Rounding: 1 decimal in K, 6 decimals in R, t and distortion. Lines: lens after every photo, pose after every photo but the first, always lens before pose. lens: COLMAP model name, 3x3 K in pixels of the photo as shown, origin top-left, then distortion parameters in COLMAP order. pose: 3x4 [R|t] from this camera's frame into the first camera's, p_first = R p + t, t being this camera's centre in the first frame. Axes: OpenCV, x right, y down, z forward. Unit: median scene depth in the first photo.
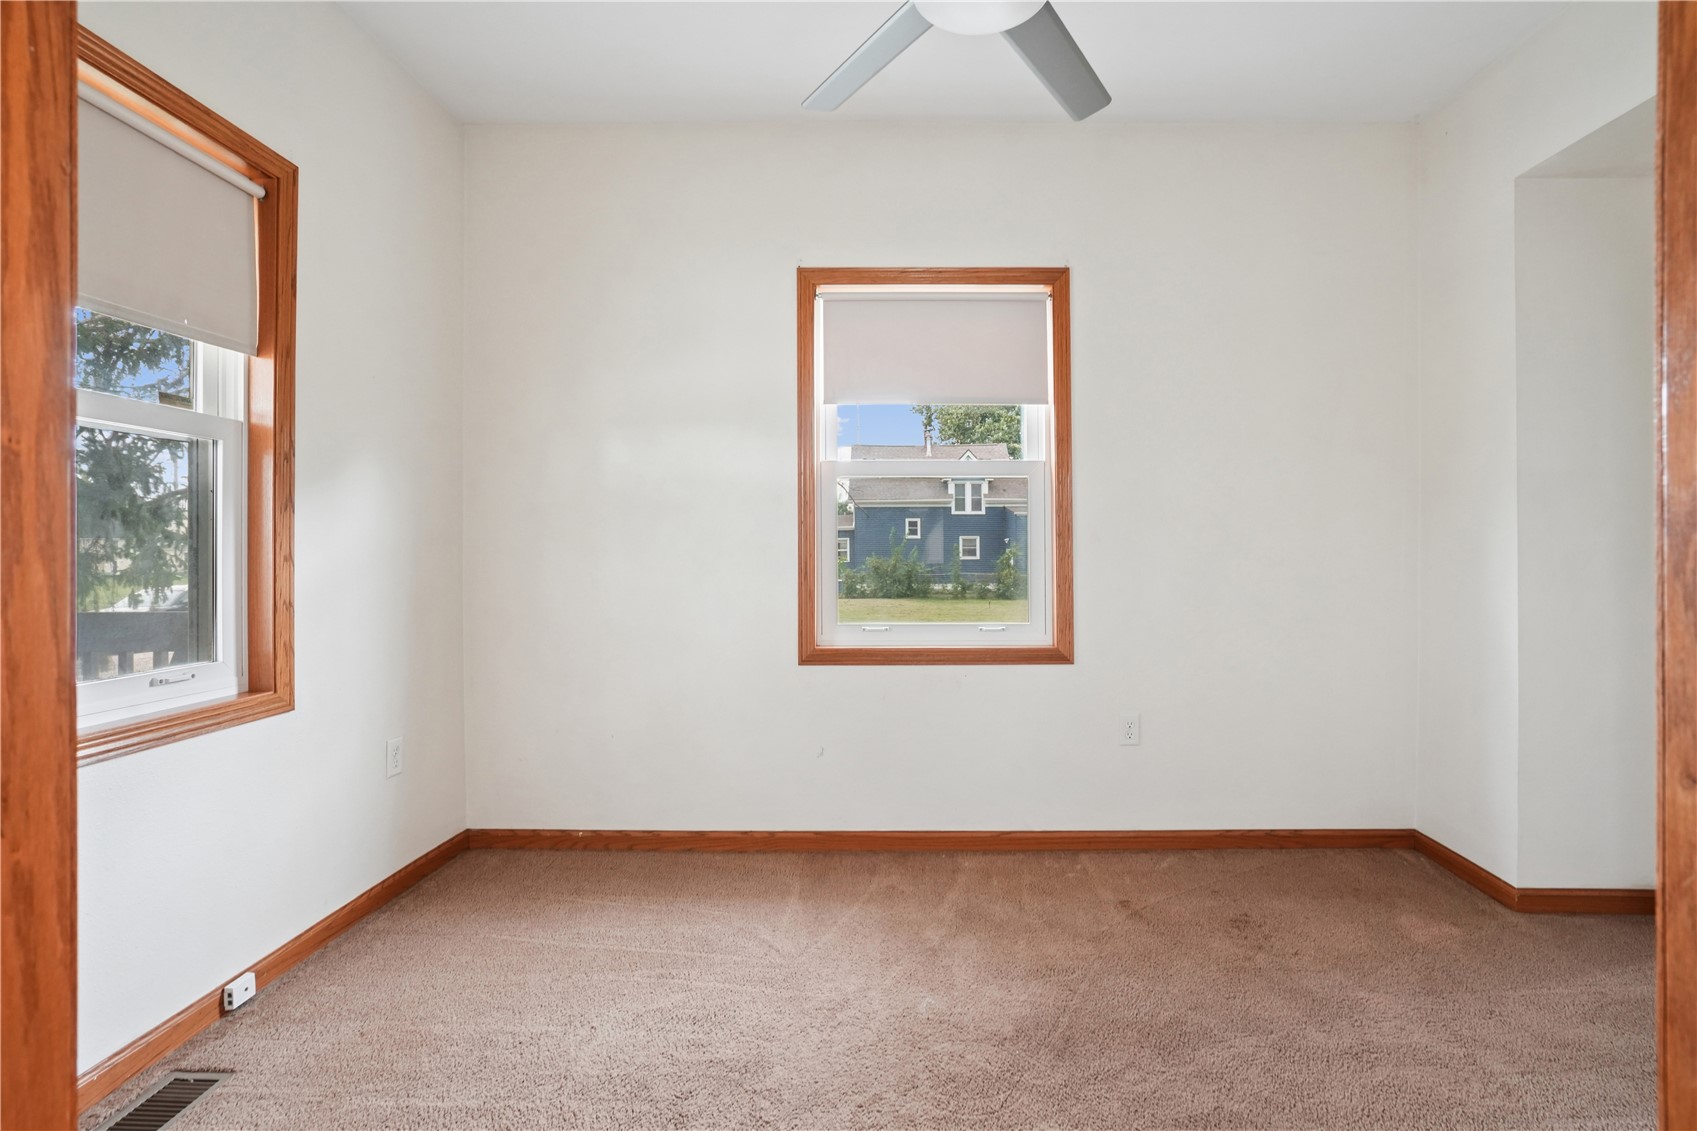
lens RADIAL K [[778.3, 0, 852.7], [0, 778.3, 543.1], [0, 0, 1]] dist [-0.049098, 0.020736]
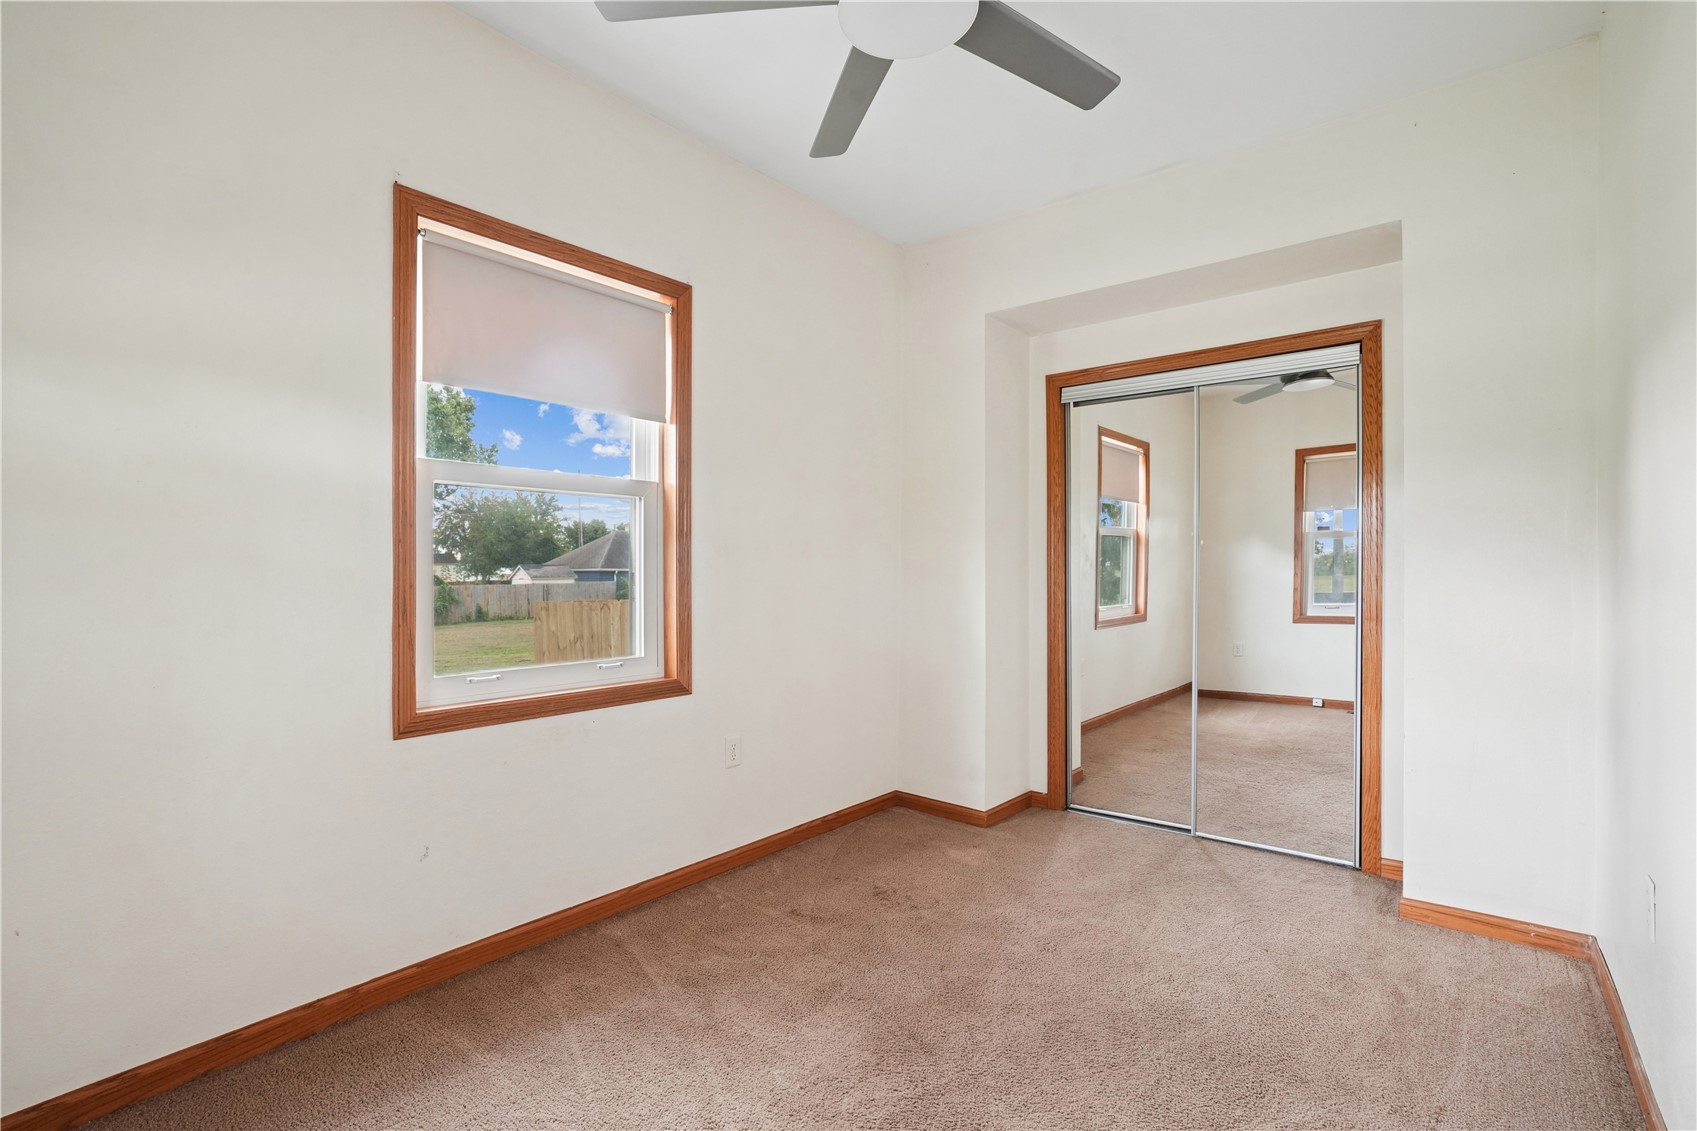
lens RADIAL K [[784.6, 0, 848.5], [0, 784.6, 571.4], [0, 0, 1]] dist [-0.054781, 0.022164]
pose [[0.627995, -0.001438, 0.778216, -0.360076], [-0.003317, 0.999984, 0.004524, -0.002956], [-0.778210, -0.005422, 0.627980, 0.233088]]
